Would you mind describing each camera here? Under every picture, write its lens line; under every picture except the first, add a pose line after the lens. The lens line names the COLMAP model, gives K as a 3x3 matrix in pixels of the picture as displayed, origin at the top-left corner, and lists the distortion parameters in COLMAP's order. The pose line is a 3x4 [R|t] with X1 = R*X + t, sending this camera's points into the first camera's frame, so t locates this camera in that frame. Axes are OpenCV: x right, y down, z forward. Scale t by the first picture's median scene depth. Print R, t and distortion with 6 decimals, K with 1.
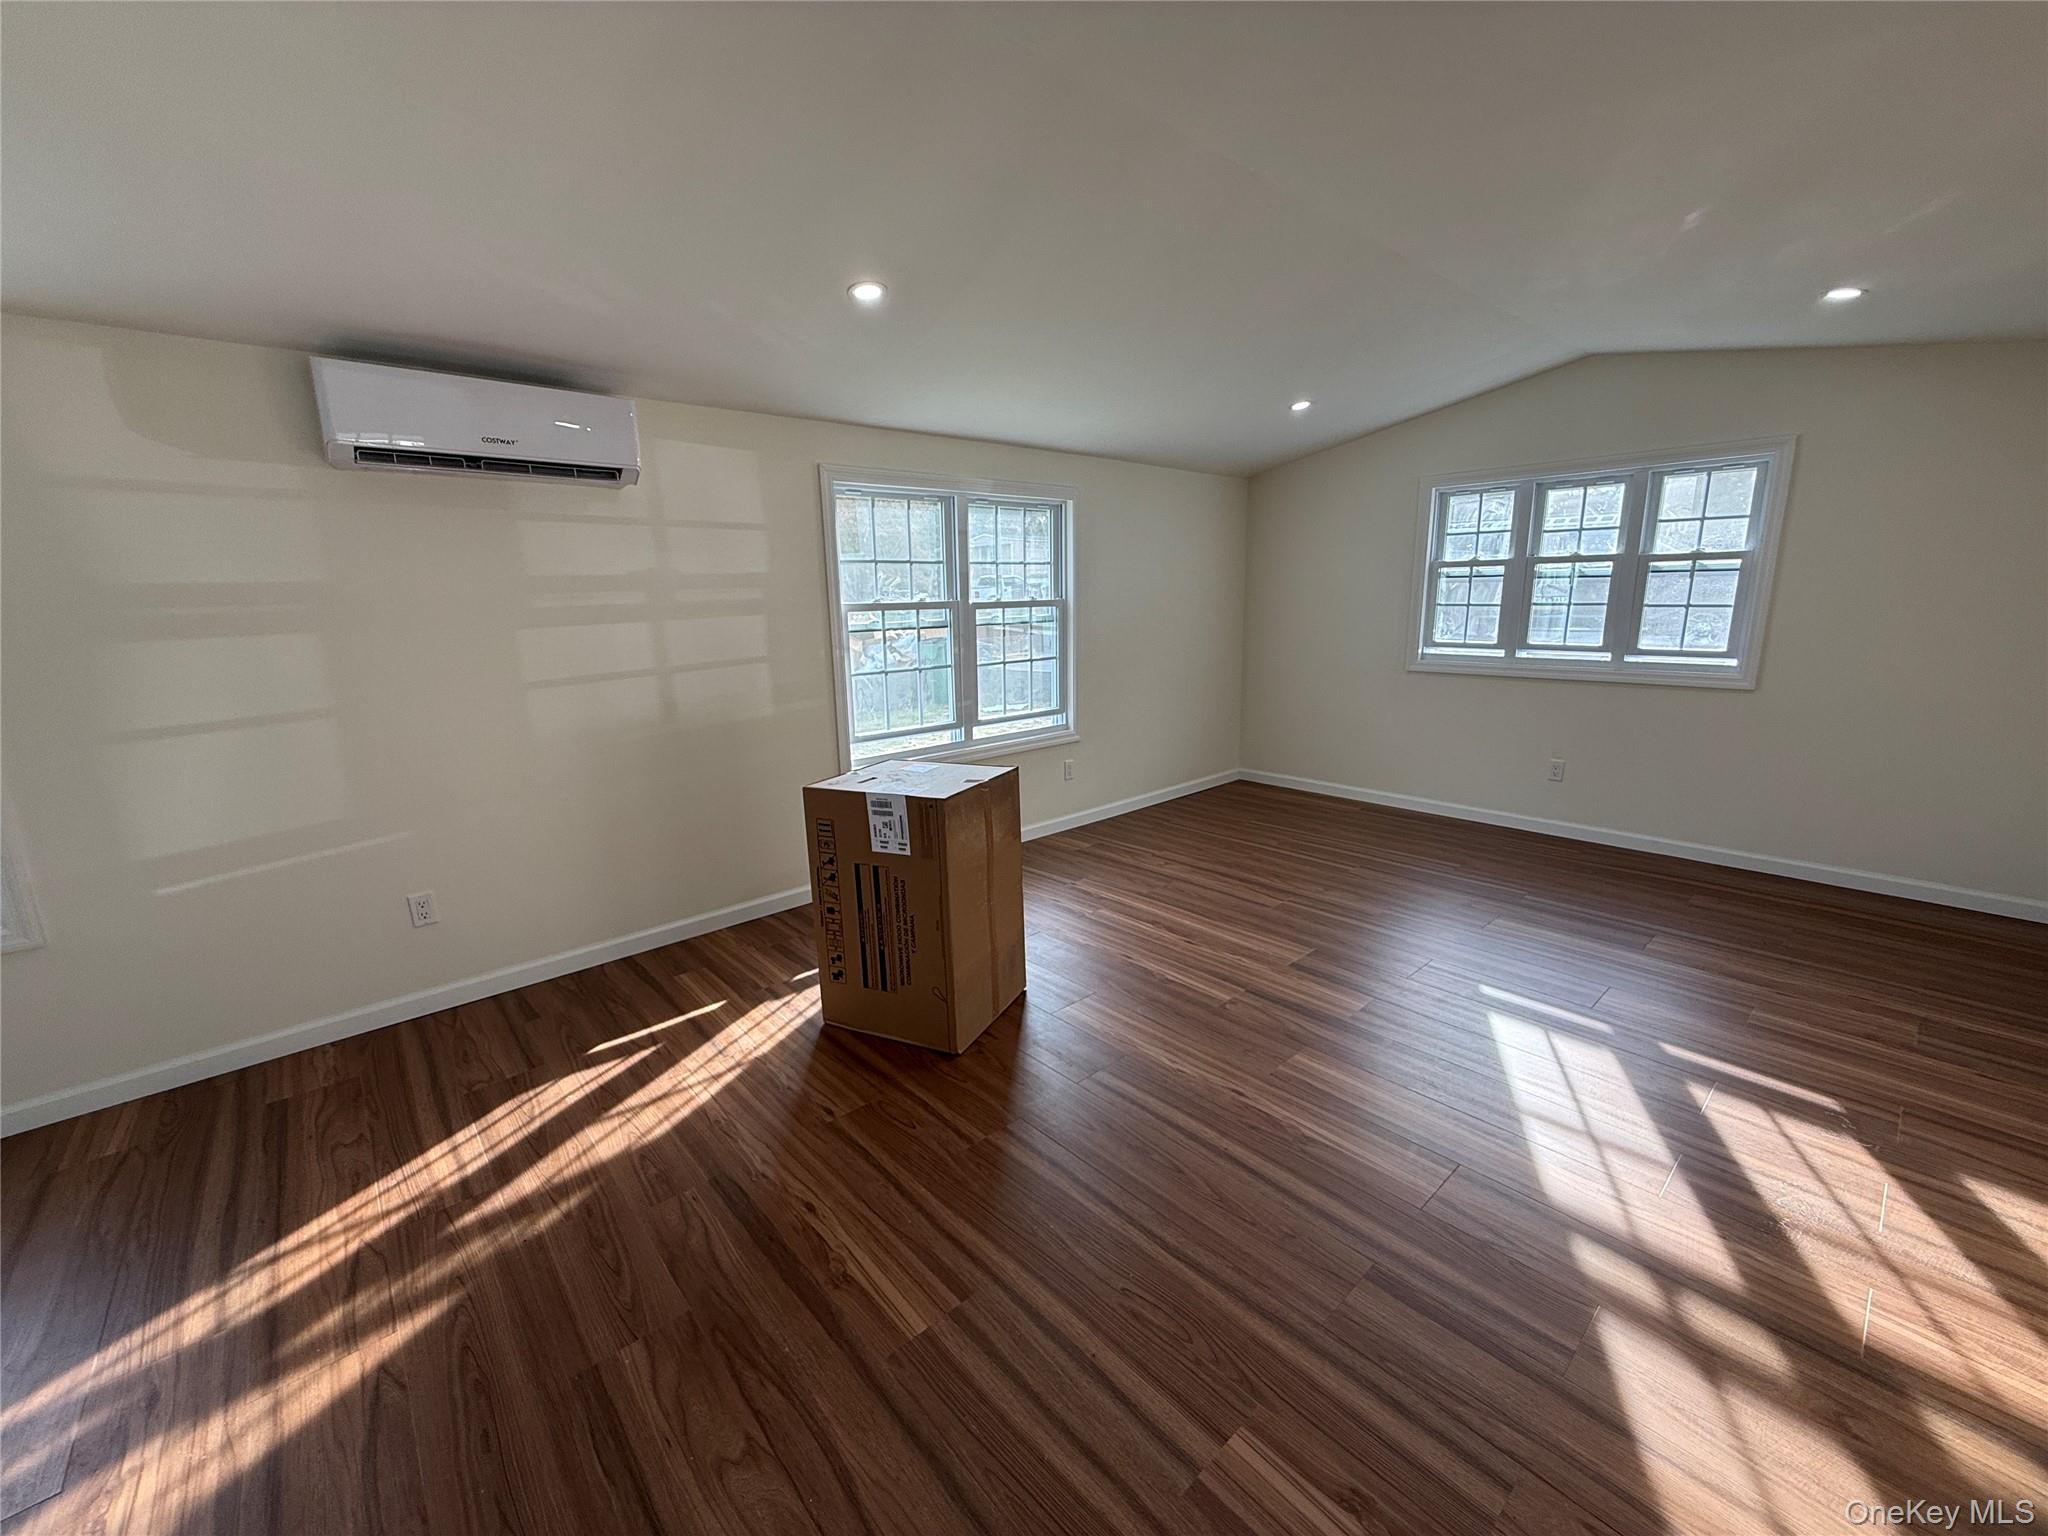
lens RADIAL K [[818.2, 0, 1017.0], [0, 818.2, 769.4], [0, 0, 1]] dist [0.000117, 0.000085]
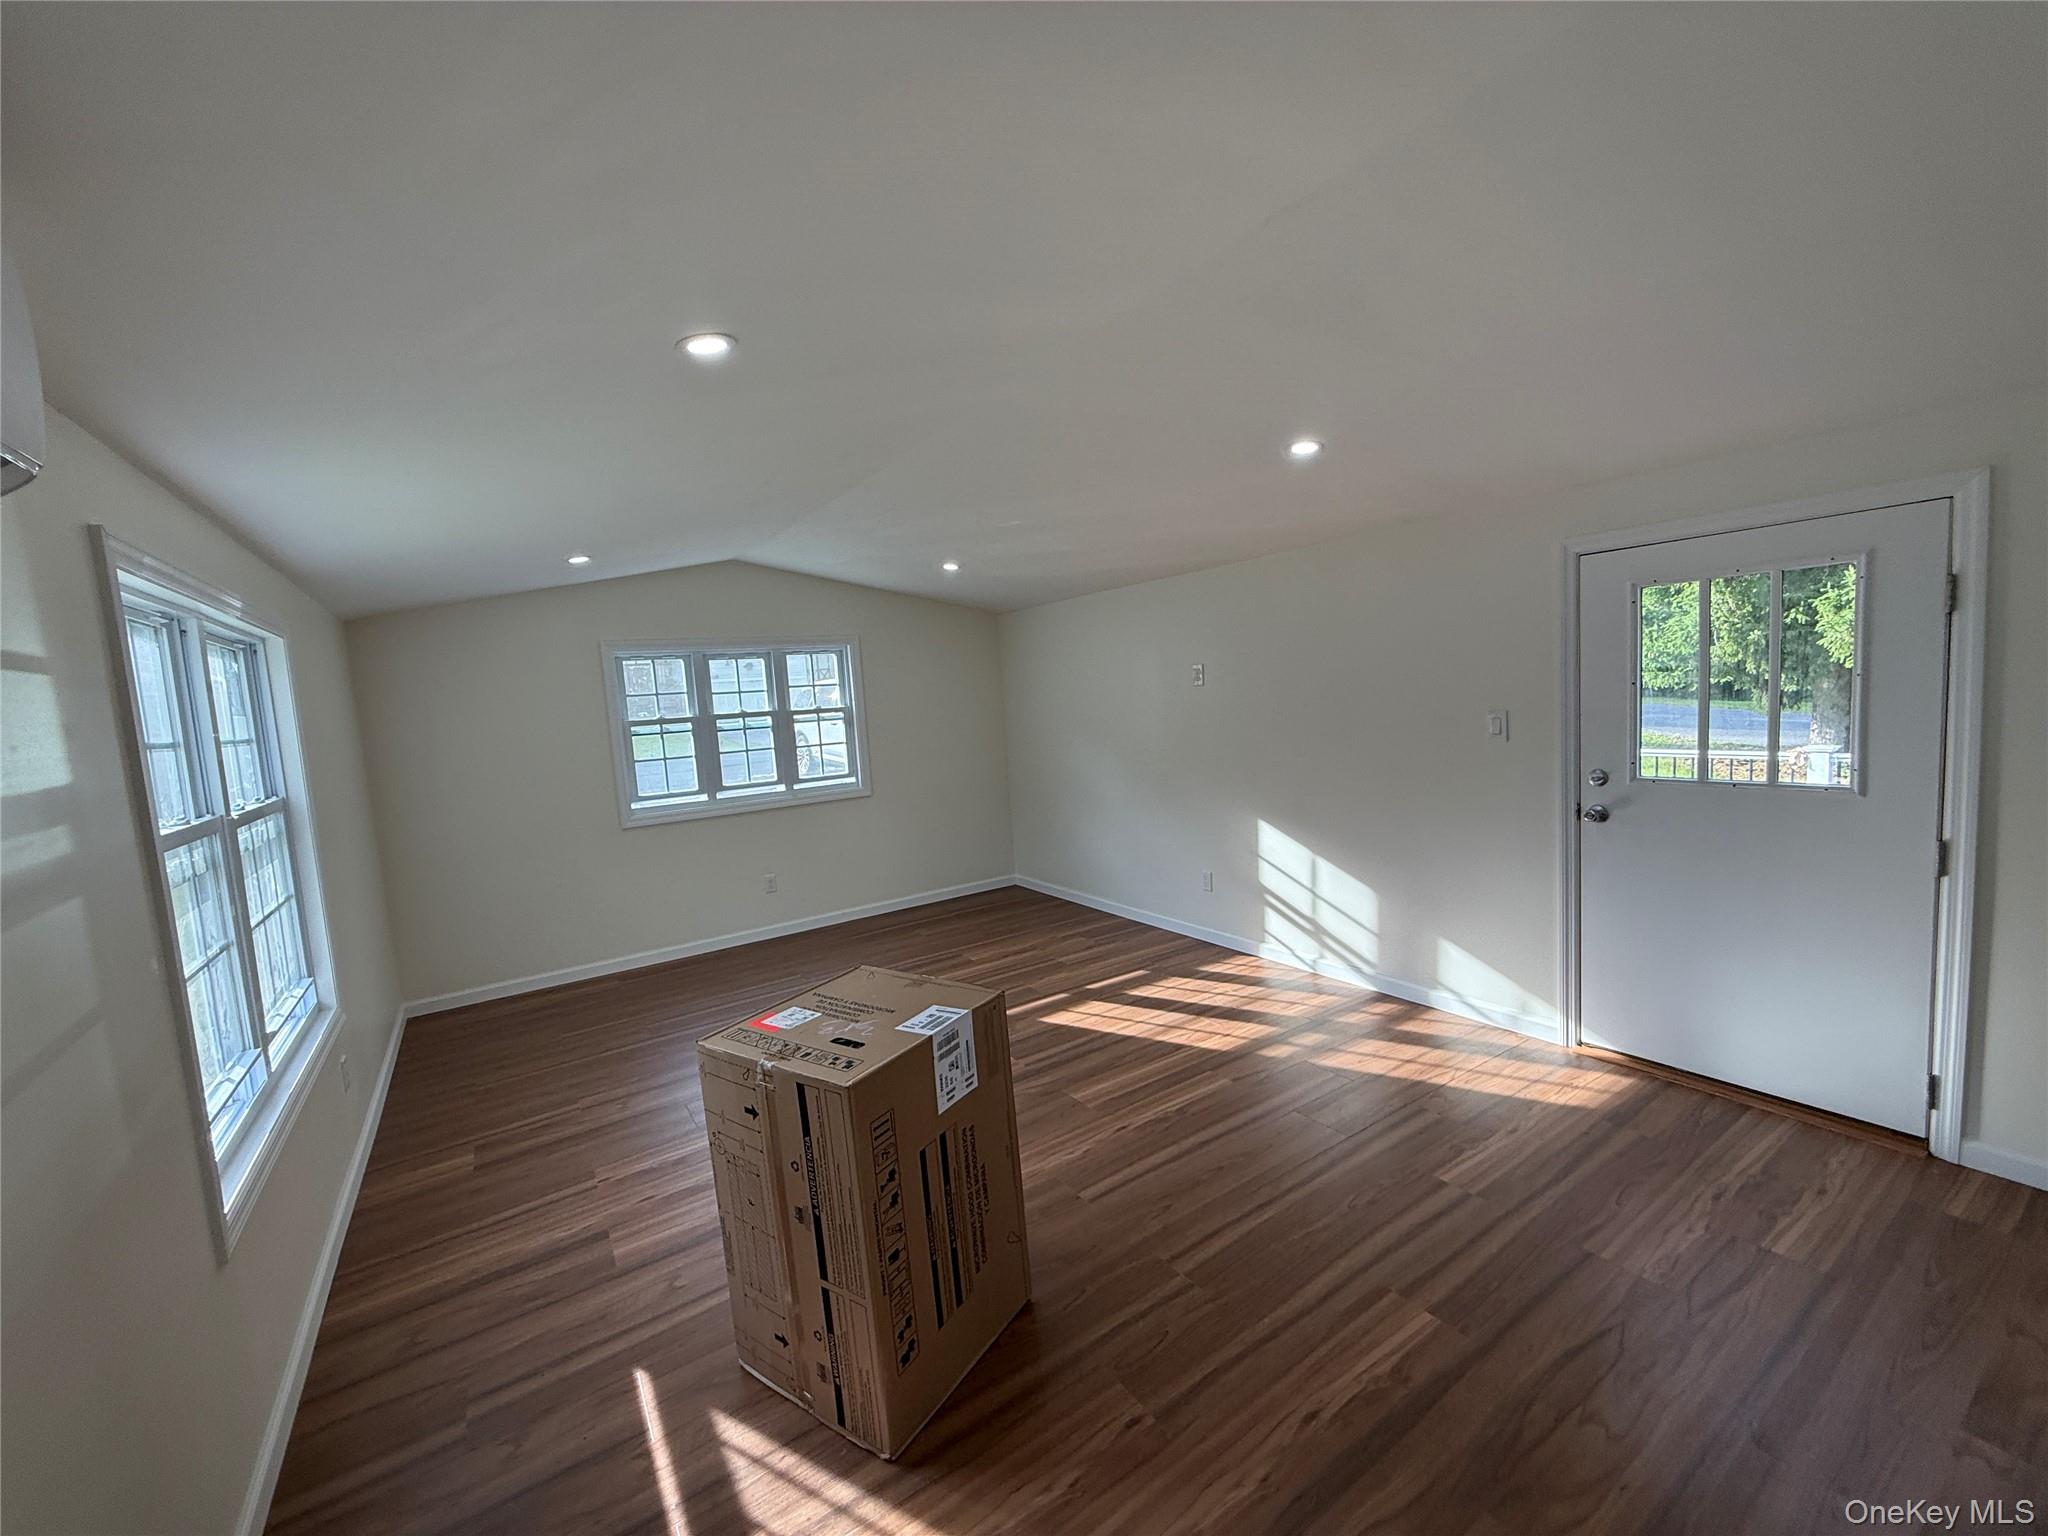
lens RADIAL K [[818.2, 0, 1020.9], [0, 818.2, 772.9], [0, 0, 1]] dist [0.000117, 0.000085]
pose [[0.142729, -0.087608, 0.985877, -0.541657], [0.272259, 0.961124, 0.045993, -0.128891], [-0.951580, 0.261849, 0.161032, 0.472710]]
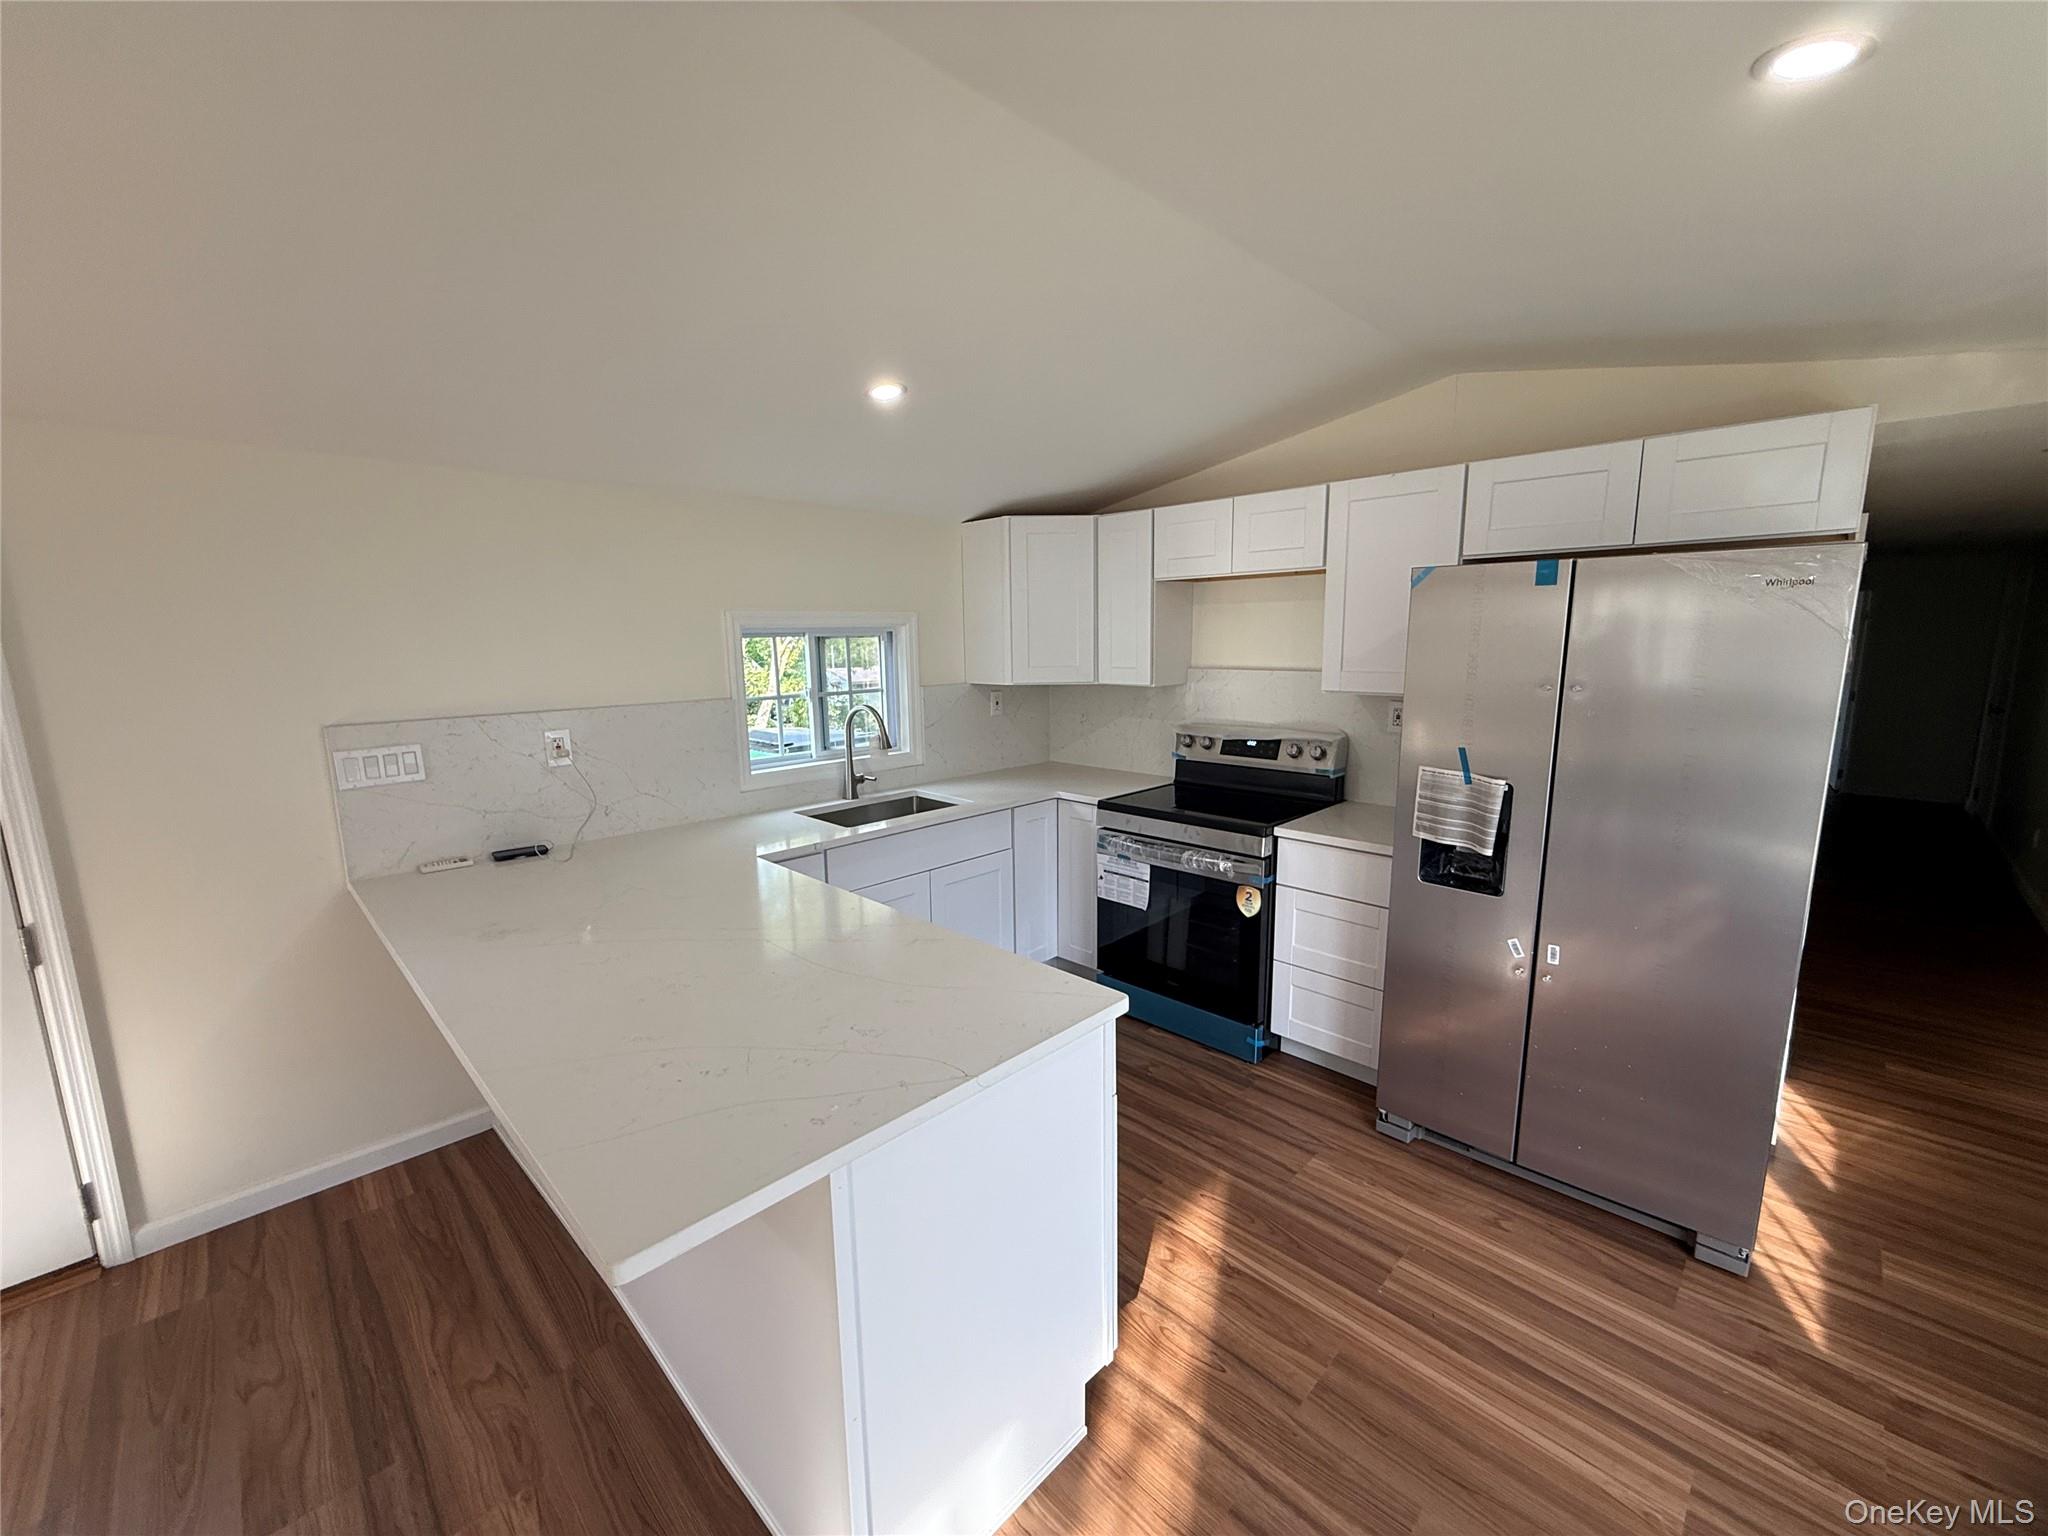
lens RADIAL K [[818.2, 0, 1018.9], [0, 818.2, 769.9], [0, 0, 1]] dist [0.000117, 0.000085]
pose [[-0.997437, 0.044109, -0.056342, -0.455636], [0.020169, 0.928785, 0.370069, -0.138842], [0.068654, 0.367984, -0.927294, 0.422259]]
